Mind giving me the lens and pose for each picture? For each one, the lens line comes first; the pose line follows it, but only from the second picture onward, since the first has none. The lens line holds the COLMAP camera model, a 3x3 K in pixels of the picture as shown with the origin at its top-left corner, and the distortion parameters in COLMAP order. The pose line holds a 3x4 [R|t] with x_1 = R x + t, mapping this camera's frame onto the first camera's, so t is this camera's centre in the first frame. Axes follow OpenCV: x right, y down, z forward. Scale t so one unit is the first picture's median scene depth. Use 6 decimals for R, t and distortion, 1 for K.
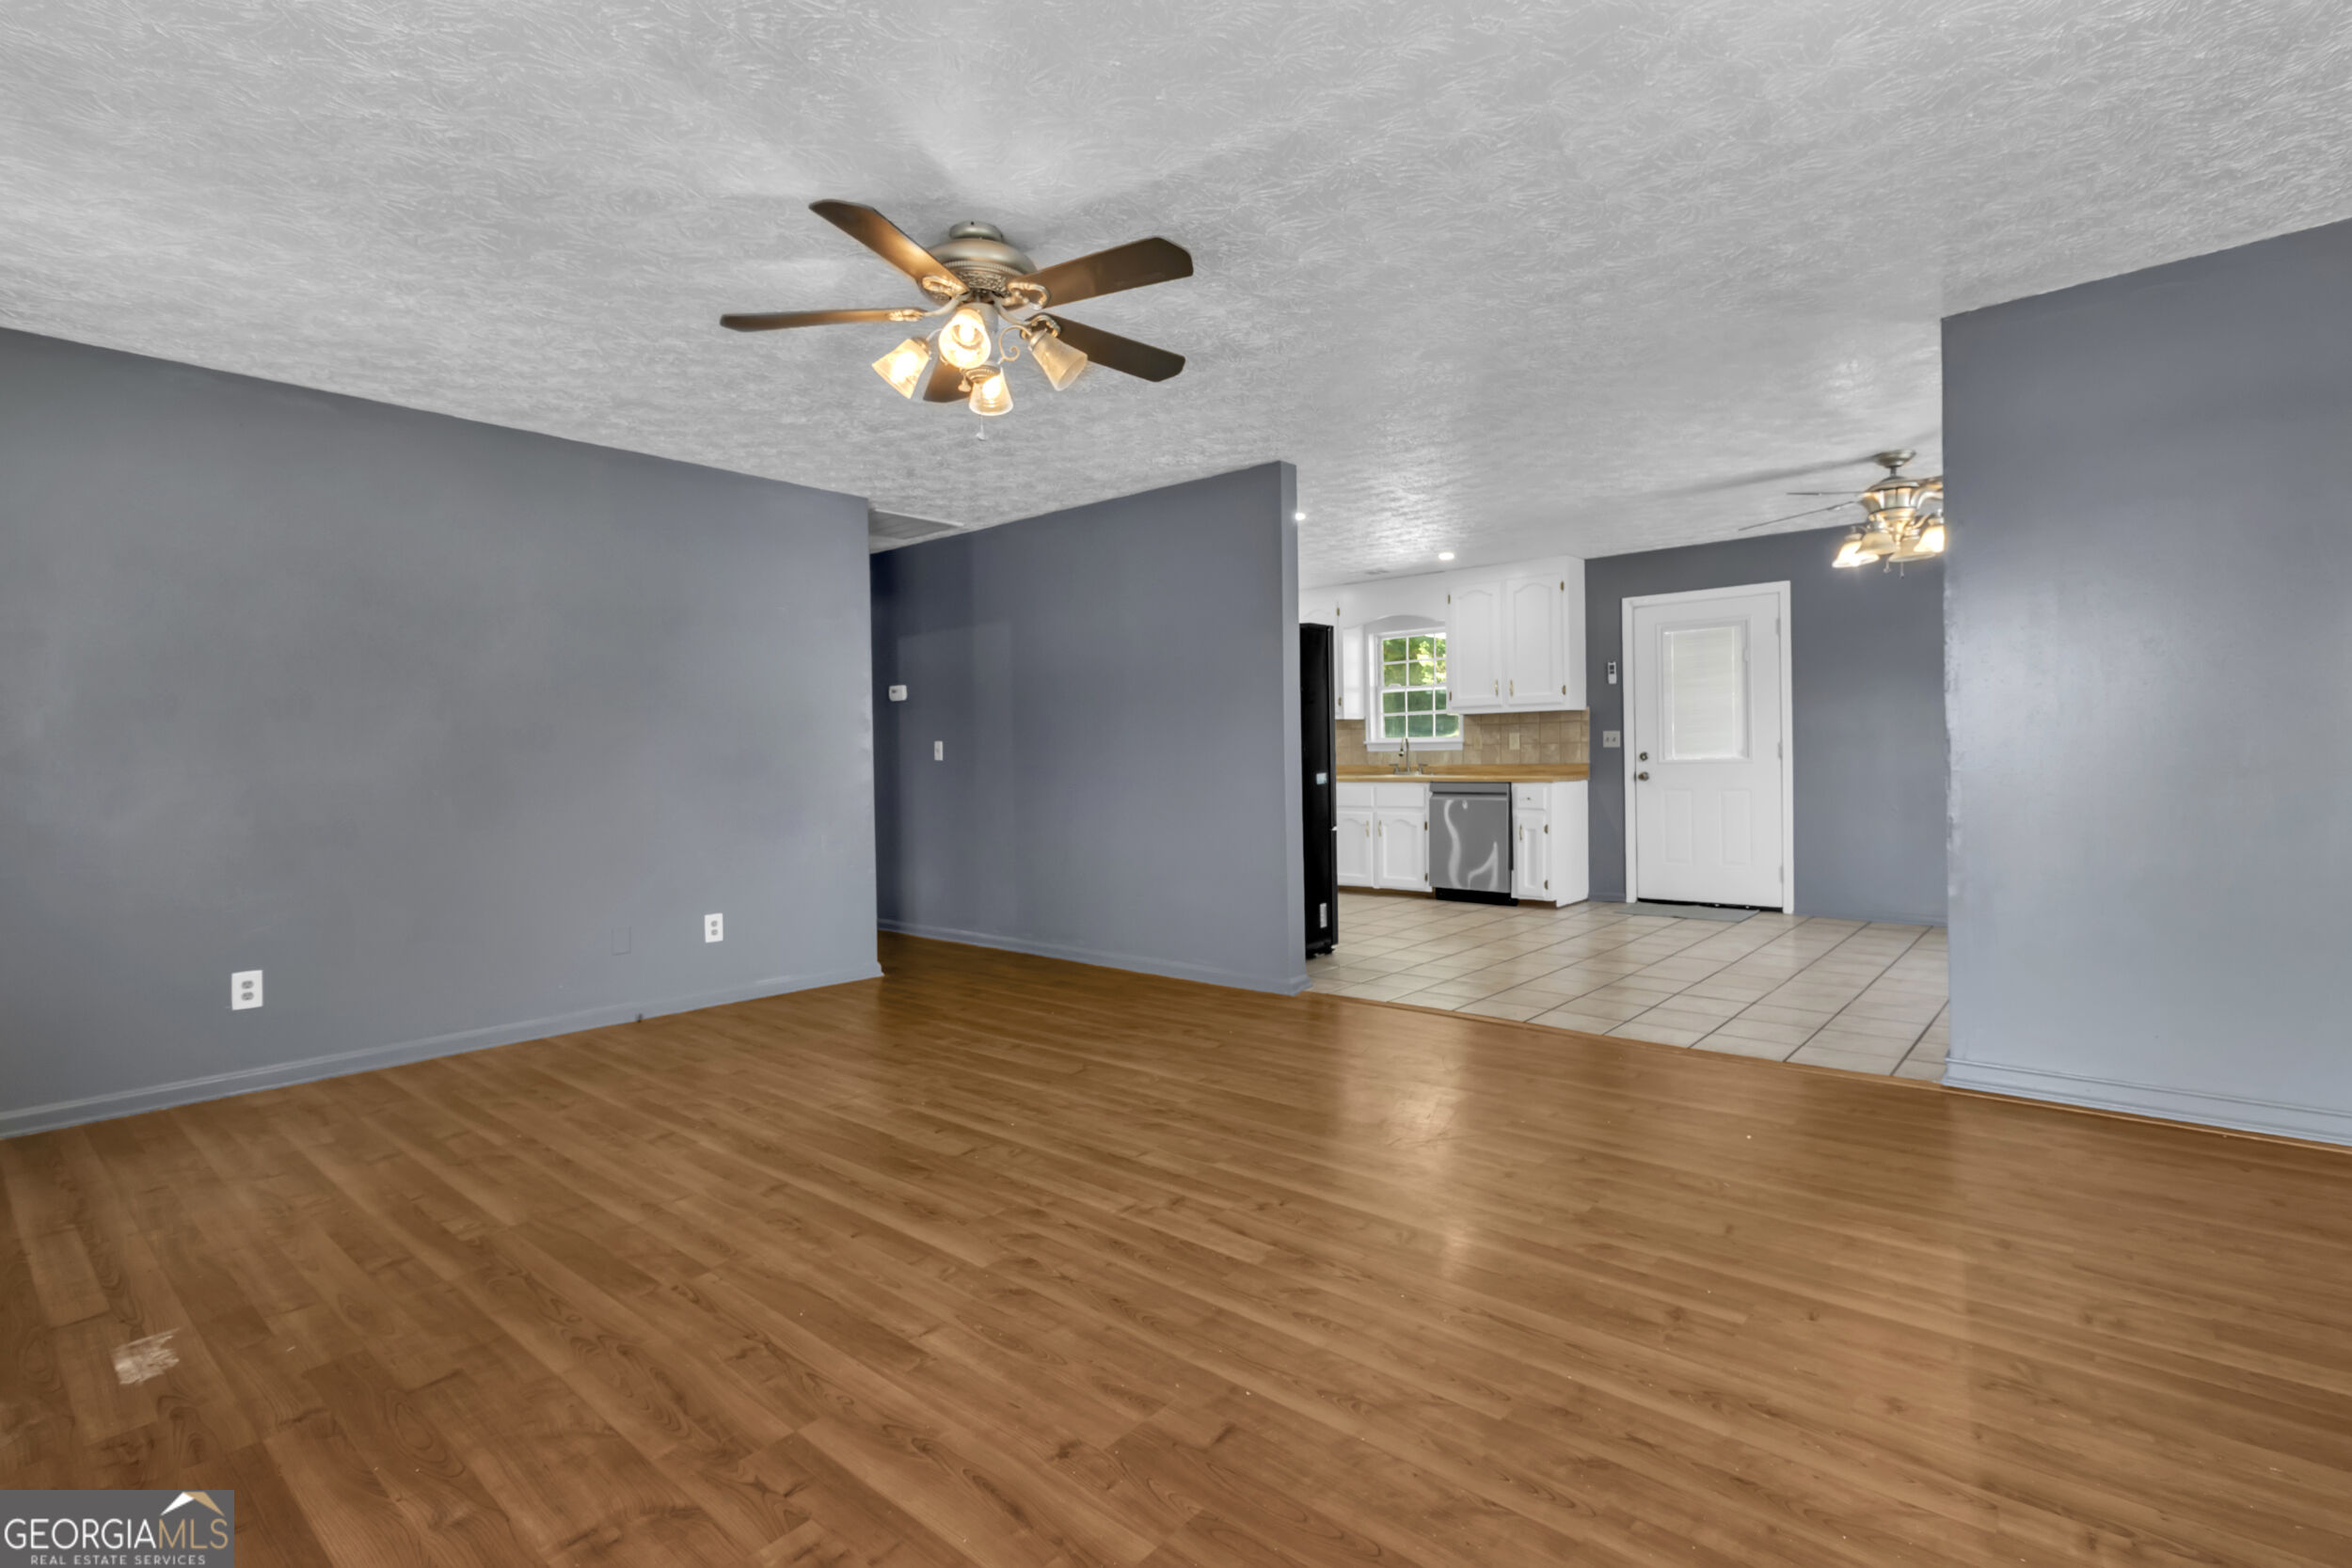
lens RADIAL K [[1095.8, 0, 1174.5], [0, 1095.8, 767.7], [0, 0, 1]] dist [0.002878, 0.001335]
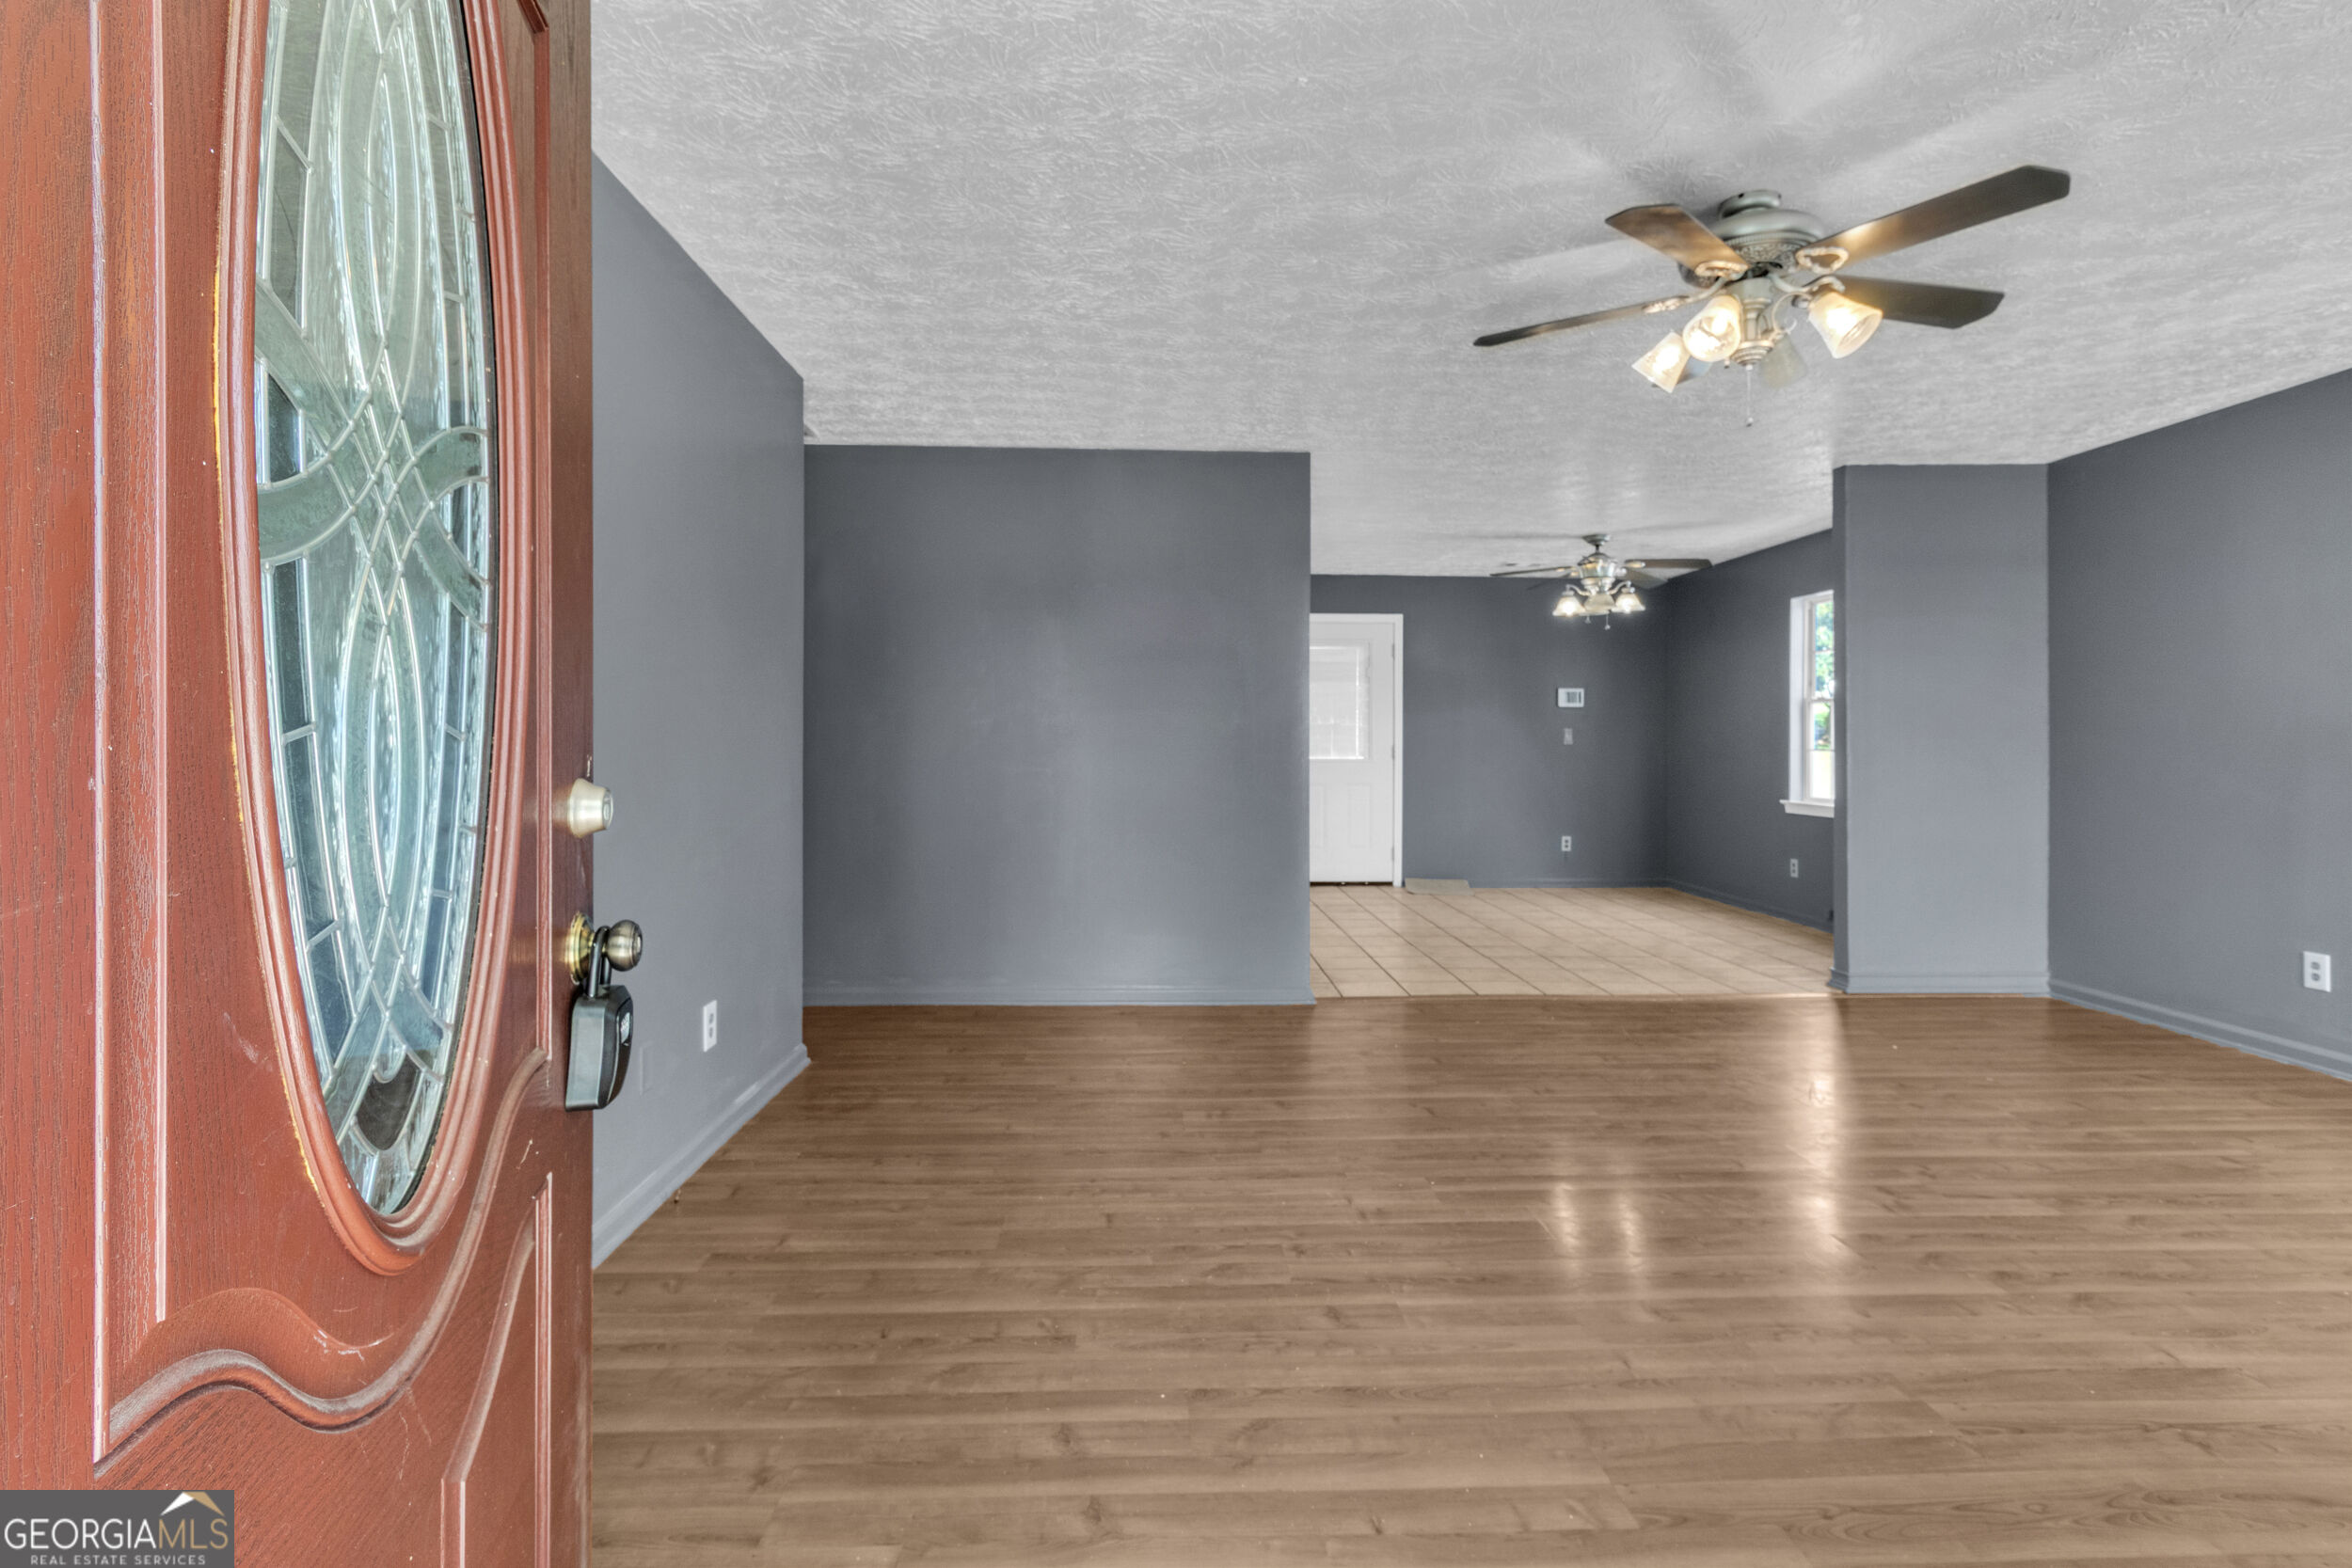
lens RADIAL K [[1095.8, 0, 1174.5], [0, 1095.8, 774.1], [0, 0, 1]] dist [0.002878, 0.001335]
pose [[0.740423, -0.006502, 0.672110, -1.035134], [-0.008590, 0.999780, 0.019135, -0.024509], [-0.672086, -0.019941, 0.740204, 0.566748]]
